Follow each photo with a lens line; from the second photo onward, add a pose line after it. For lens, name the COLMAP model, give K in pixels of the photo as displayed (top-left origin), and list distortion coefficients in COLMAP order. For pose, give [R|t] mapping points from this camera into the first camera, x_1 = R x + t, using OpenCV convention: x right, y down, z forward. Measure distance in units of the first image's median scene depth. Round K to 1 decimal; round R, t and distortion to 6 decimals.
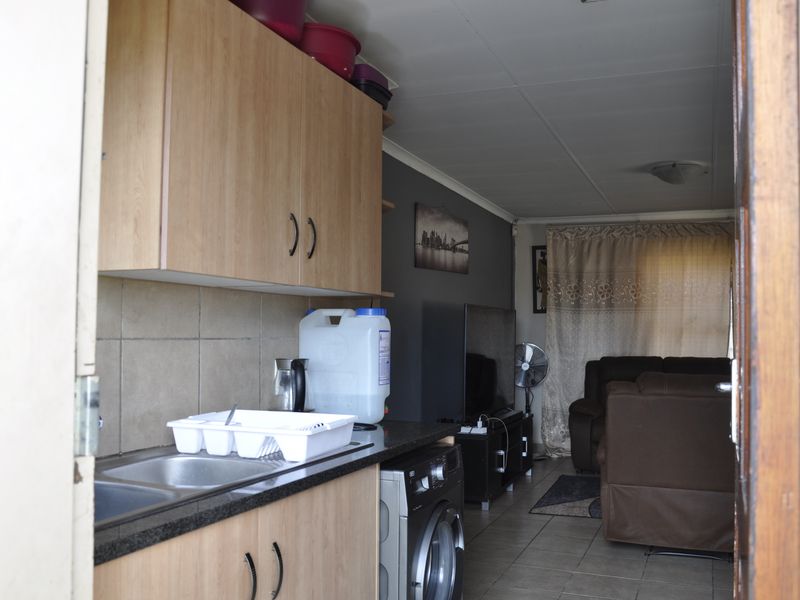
lens RADIAL K [[747.5, 0, 400.0], [0, 747.5, 300.0], [0, 0, 1]] dist [-0.123170, 0.135242]
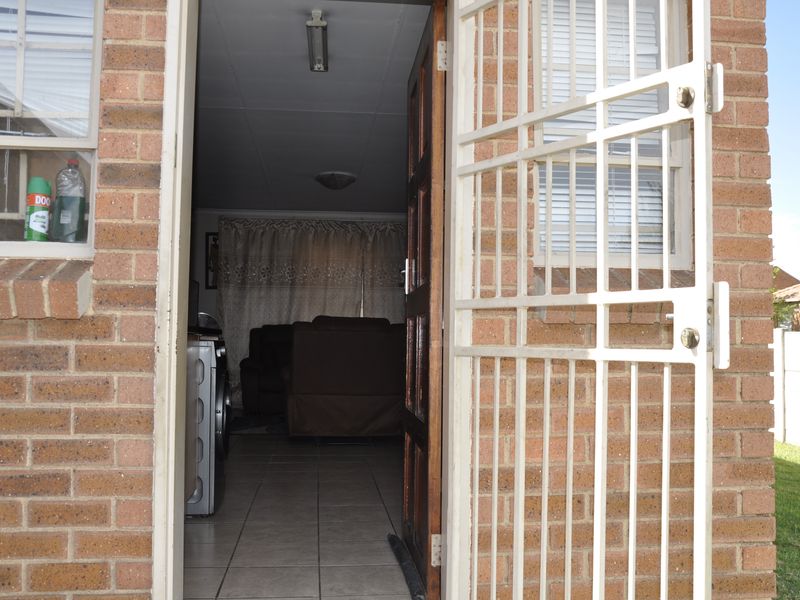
lens RADIAL K [[747.5, 0, 400.0], [0, 747.5, 300.0], [0, 0, 1]] dist [-0.123170, 0.135242]
pose [[0.878499, 0.021609, 0.477255, -0.116420], [-0.022220, 0.999744, -0.004364, 0.034930], [-0.477227, -0.006771, 0.878754, -0.190361]]
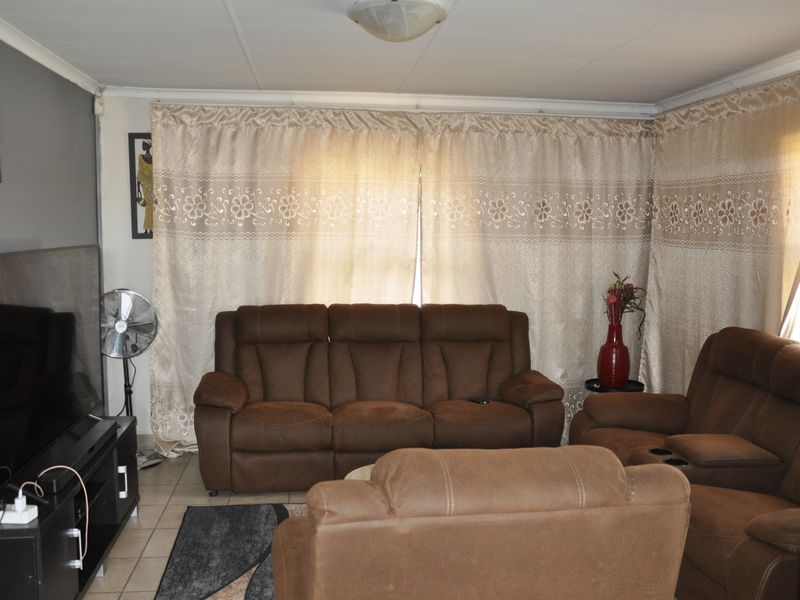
lens RADIAL K [[747.5, 0, 400.0], [0, 747.5, 300.0], [0, 0, 1]] dist [-0.123170, 0.135242]
pose [[0.869734, -0.049097, 0.491073, 0.068083], [-0.022902, 0.989952, 0.139536, -0.025197], [-0.492990, -0.132605, 0.859870, 0.346422]]
